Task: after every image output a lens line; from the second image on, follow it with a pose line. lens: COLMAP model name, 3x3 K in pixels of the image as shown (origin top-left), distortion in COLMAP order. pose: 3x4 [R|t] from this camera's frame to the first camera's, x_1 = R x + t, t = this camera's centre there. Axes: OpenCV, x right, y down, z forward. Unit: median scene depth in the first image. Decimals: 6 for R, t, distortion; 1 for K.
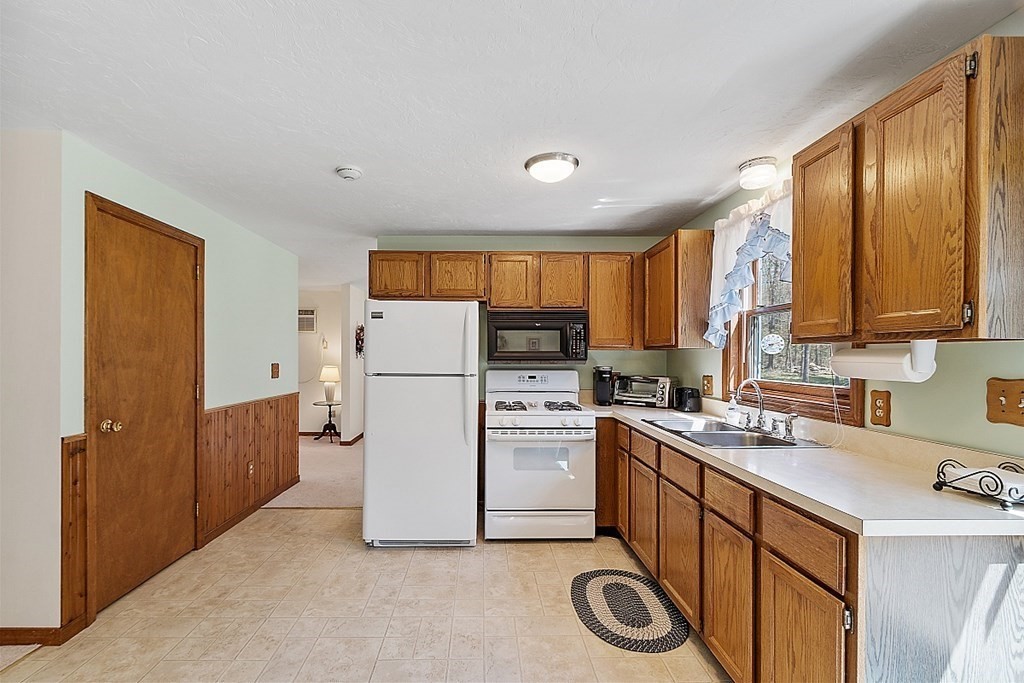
lens RADIAL K [[441.2, 0, 493.6], [0, 441.2, 357.9], [0, 0, 1]] dist [-0.004431, 0.000586]
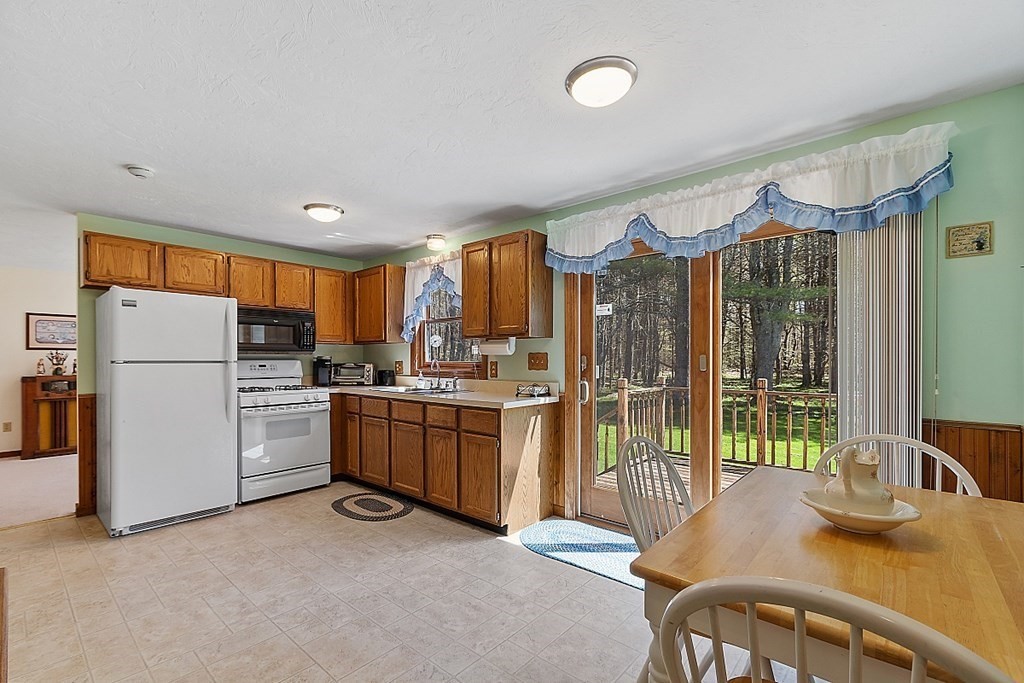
lens RADIAL K [[445.2, 0, 485.5], [0, 445.2, 358.3], [0, 0, 1]] dist [-0.001537, -0.000330]
pose [[0.697112, -0.003754, 0.716952, -0.408026], [0.006907, 0.999975, -0.001480, 0.034957], [-0.716929, 0.005984, 0.697121, -0.282984]]
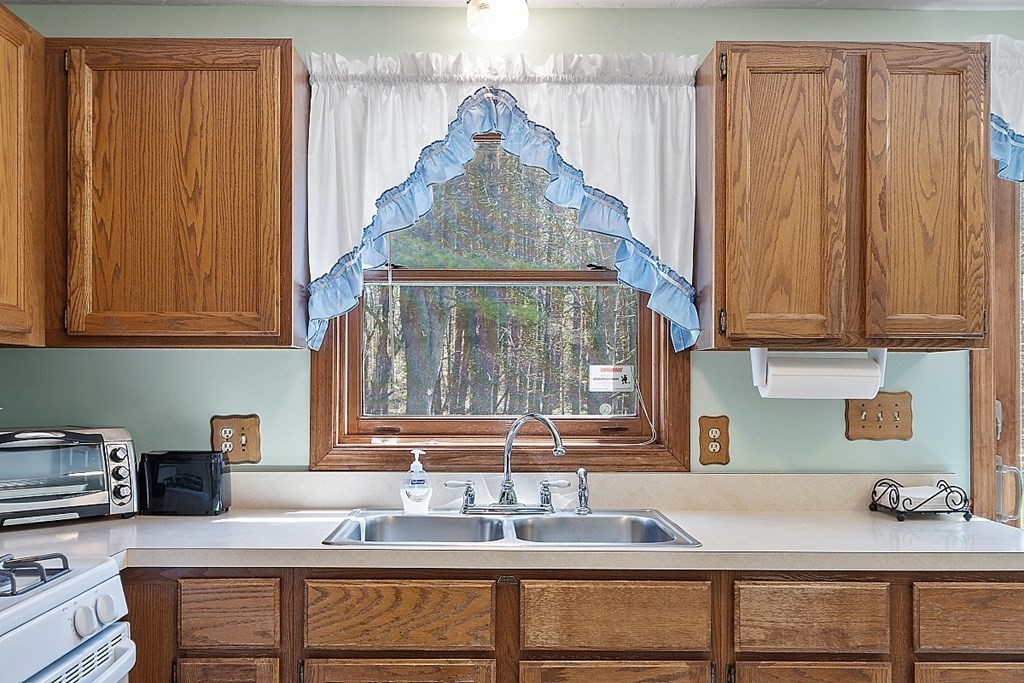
lens RADIAL K [[925.3, 0, 497.2], [0, 925.3, 371.8], [0, 0, 1]] dist [0.011916, 0.005380]
pose [[0.019820, 0.004649, 0.999793, -0.361749], [0.002747, 0.999985, -0.004704, 0.004768], [-0.999800, 0.002840, 0.019807, 0.749161]]
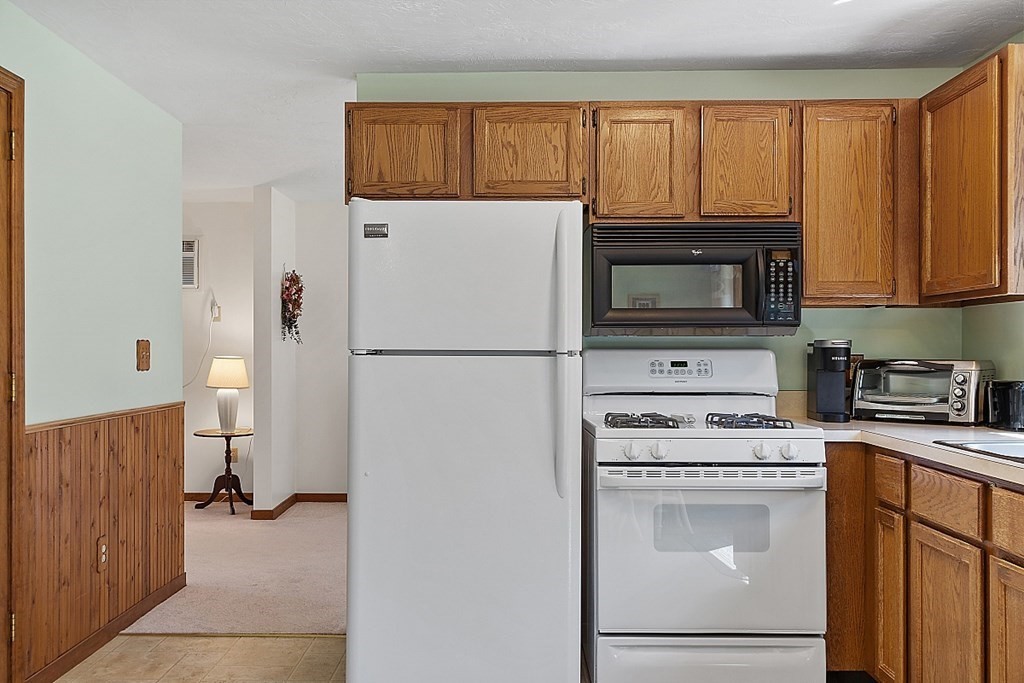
lens RADIAL K [[925.3, 0, 502.0], [0, 925.3, 351.2], [0, 0, 1]] dist [0.011916, 0.005380]
pose [[0.999479, -0.002774, -0.032149, -0.087670], [0.002707, 0.999994, -0.002107, 0.037503], [0.032154, 0.002019, 0.999481, -0.018861]]
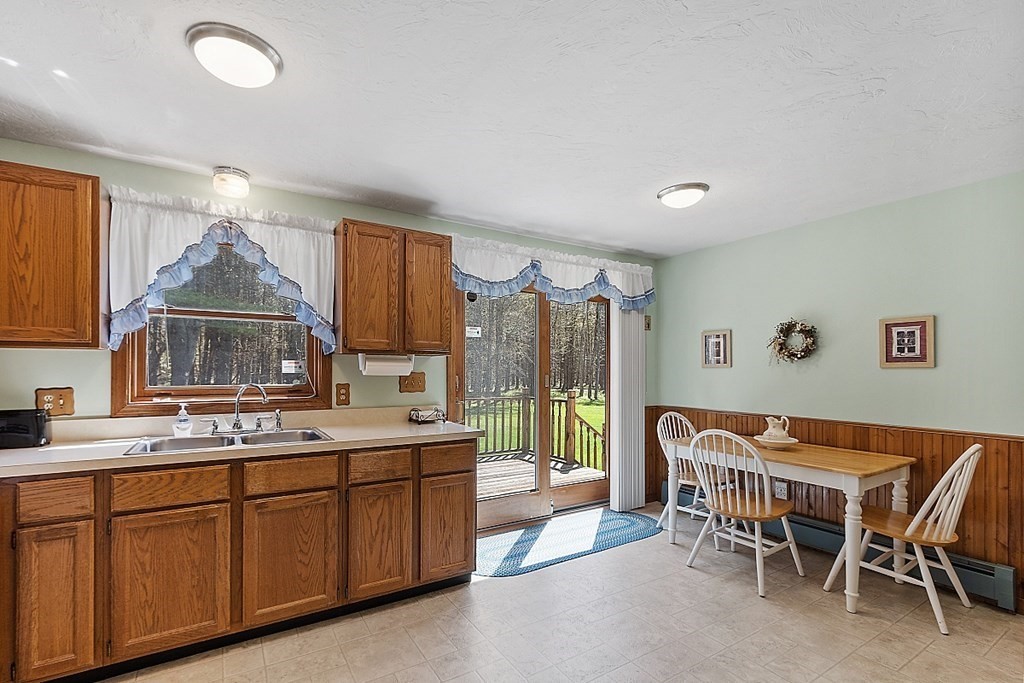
lens RADIAL K [[445.2, 0, 485.9], [0, 445.2, 368.3], [0, 0, 1]] dist [-0.001537, -0.000330]
pose [[-0.478525, -0.005826, 0.878055, -0.451715], [-0.000689, 0.999980, 0.006259, 0.004655], [-0.878074, 0.002391, -0.478520, 0.746553]]
